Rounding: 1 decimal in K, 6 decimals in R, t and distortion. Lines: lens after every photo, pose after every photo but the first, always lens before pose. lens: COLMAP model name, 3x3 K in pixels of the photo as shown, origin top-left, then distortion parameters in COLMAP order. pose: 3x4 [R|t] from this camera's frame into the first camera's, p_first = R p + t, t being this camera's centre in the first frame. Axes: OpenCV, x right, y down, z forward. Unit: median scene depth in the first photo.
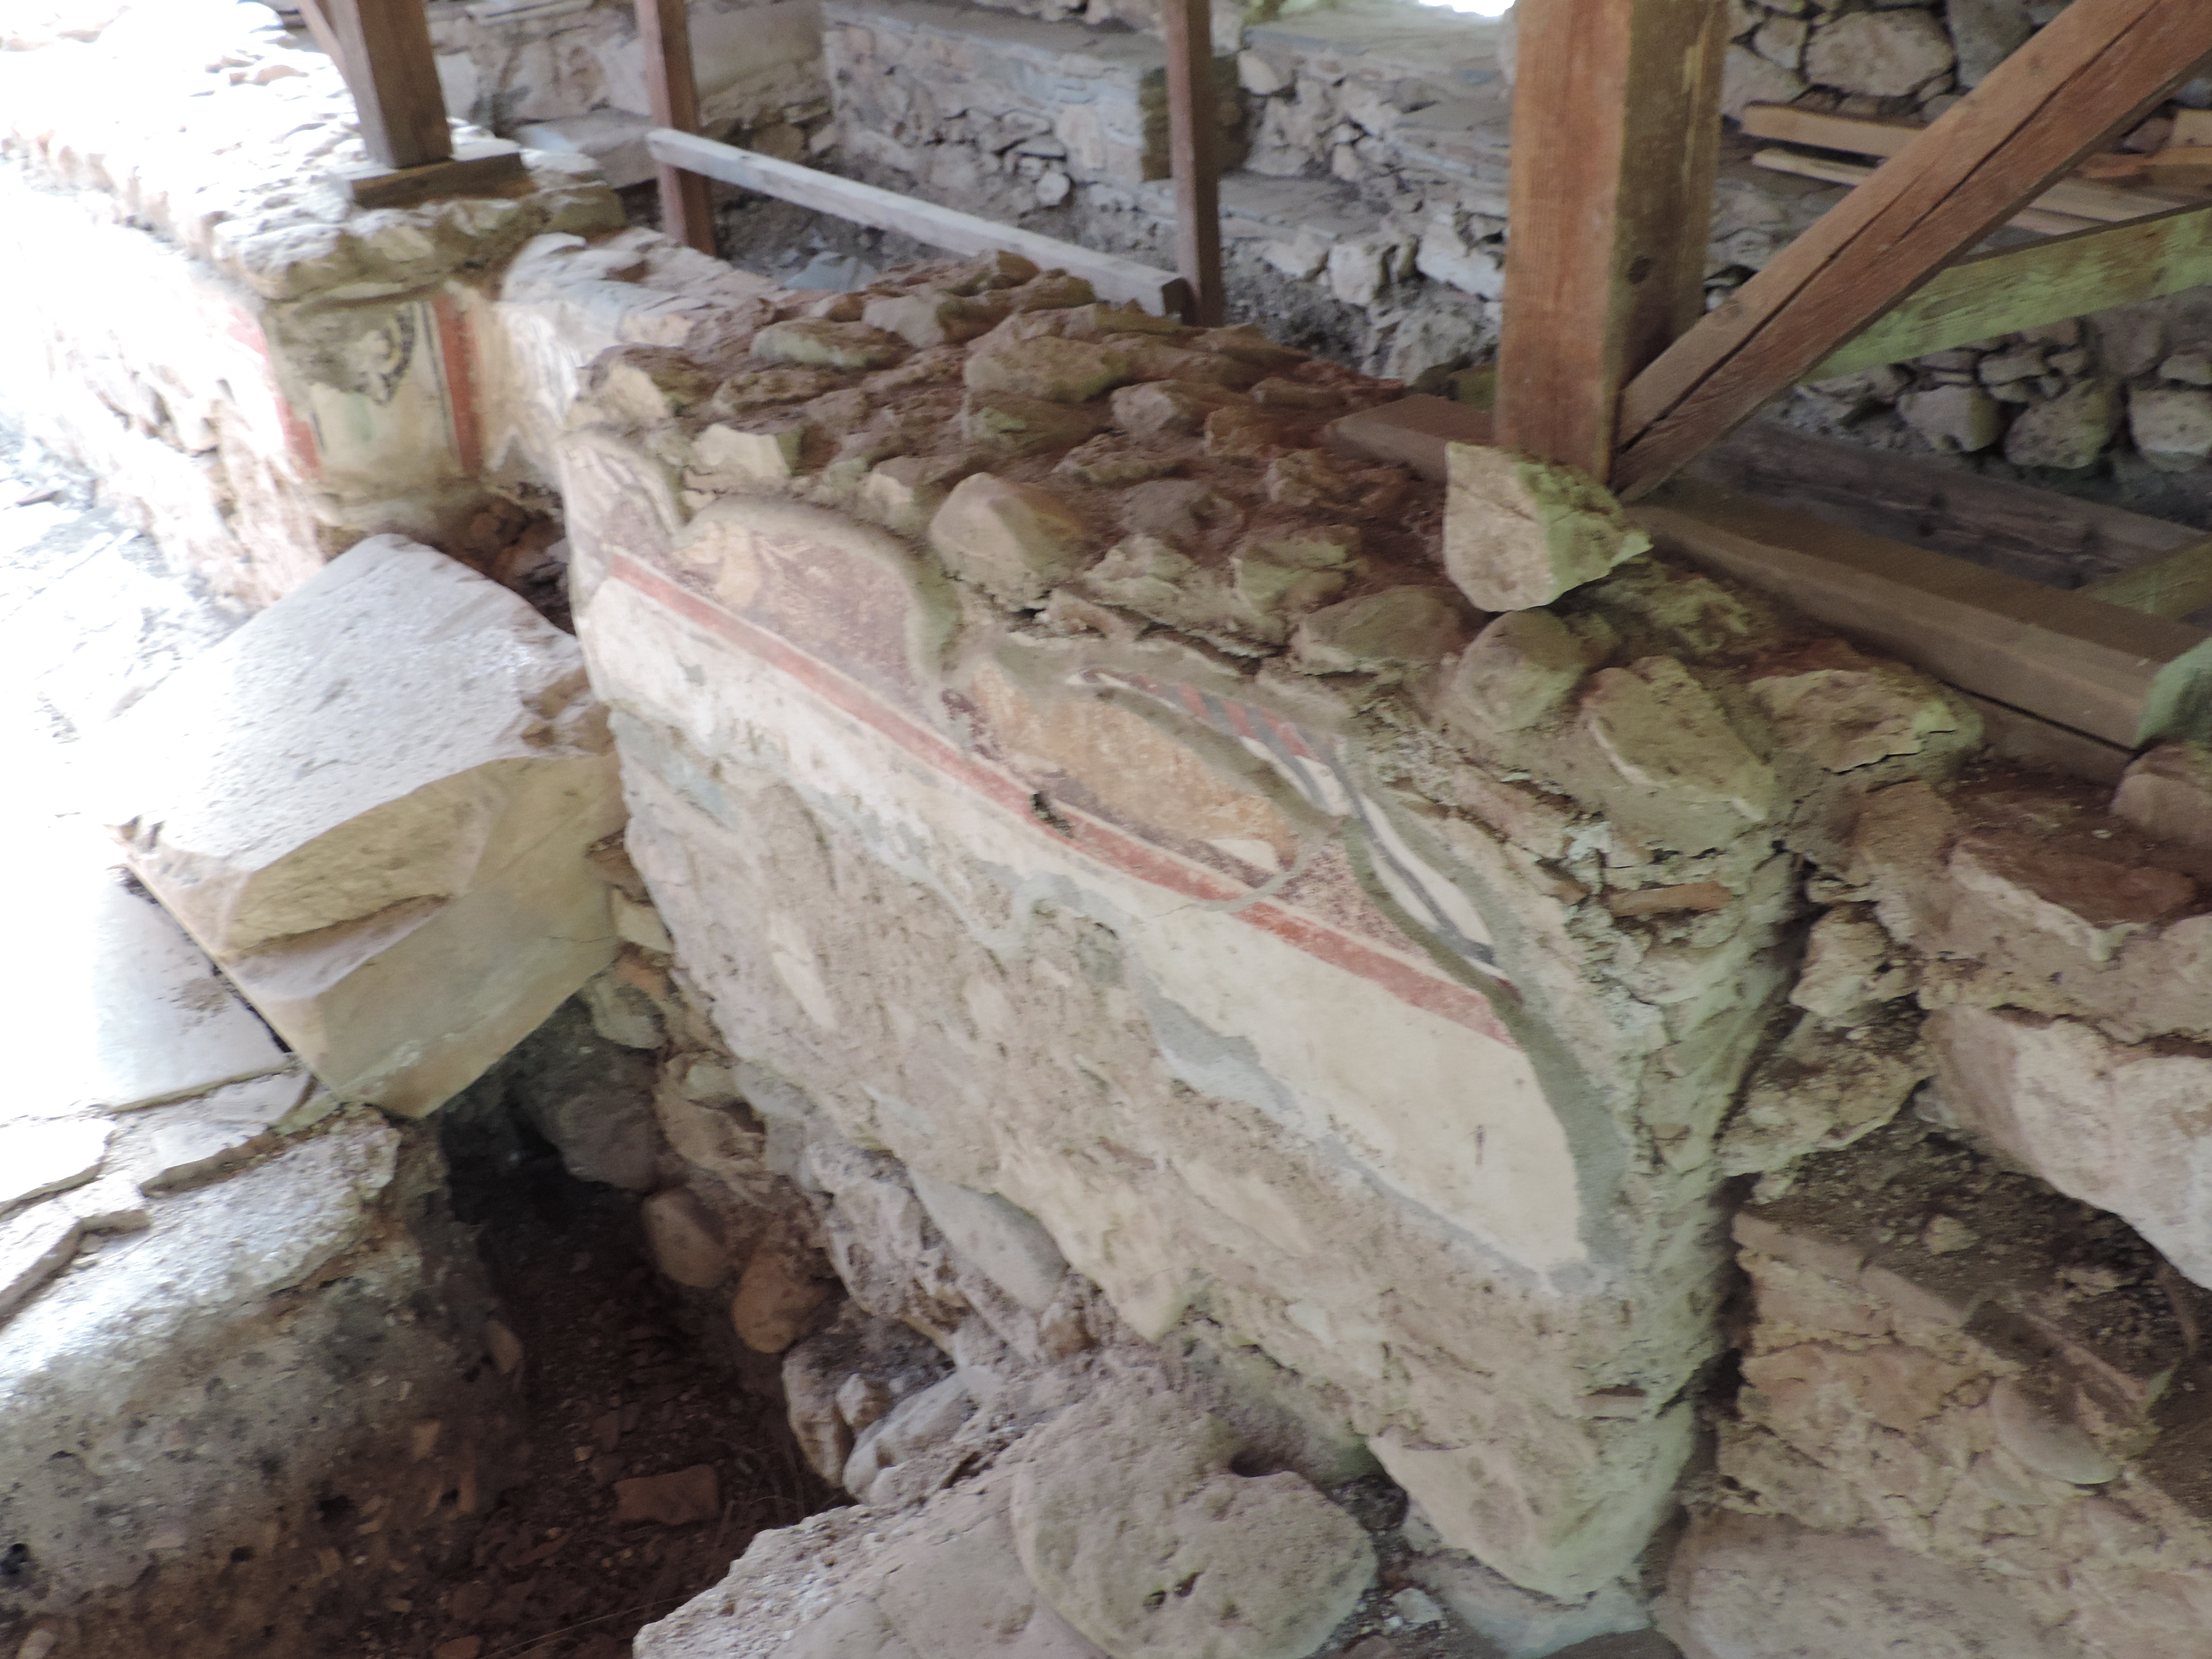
lens RADIAL K [[2109.0, 0, 1112.3], [0, 2109.0, 858.0], [0, 0, 1]] dist [-0.028822, 0.000000]
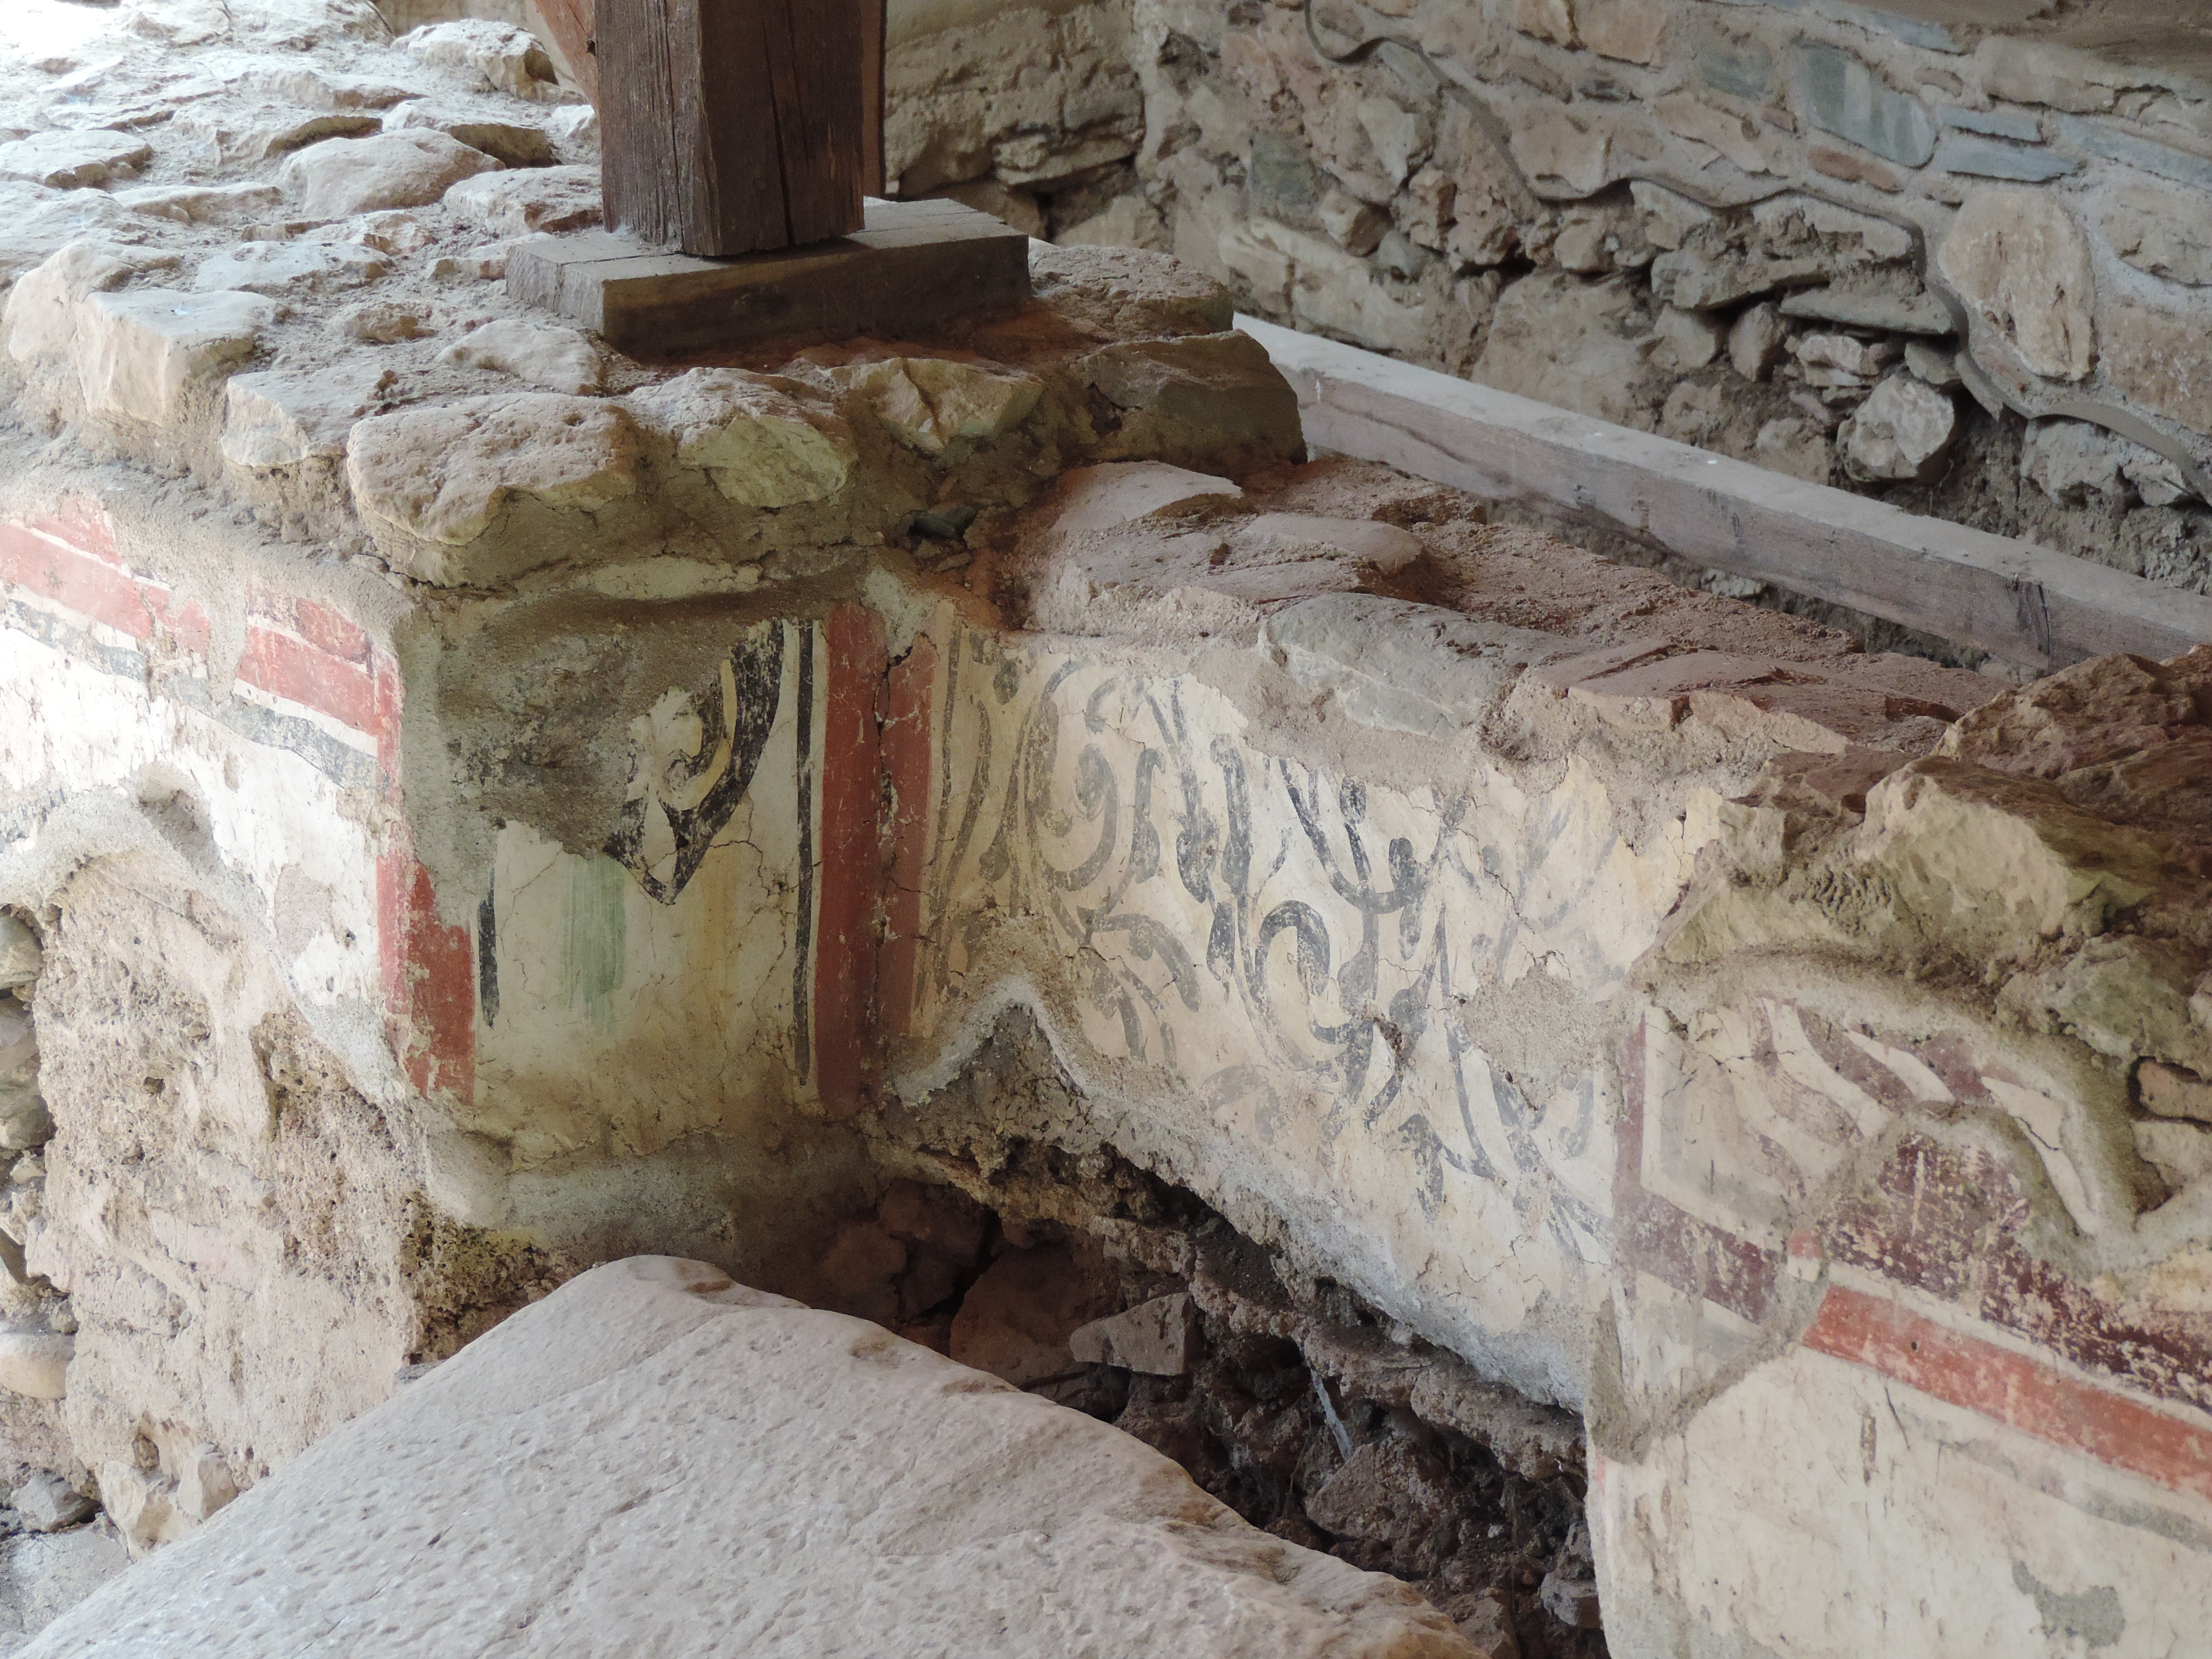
lens RADIAL K [[7628.3, 0, 1112.5], [0, 7628.3, 836.5], [0, 0, 1]] dist [0.136120, 0.000000]
pose [[0.997992, 0.060161, -0.019832, -0.248361], [-0.063223, 0.965435, -0.252860, 0.093901], [0.003934, 0.253606, 0.967300, -0.242047]]
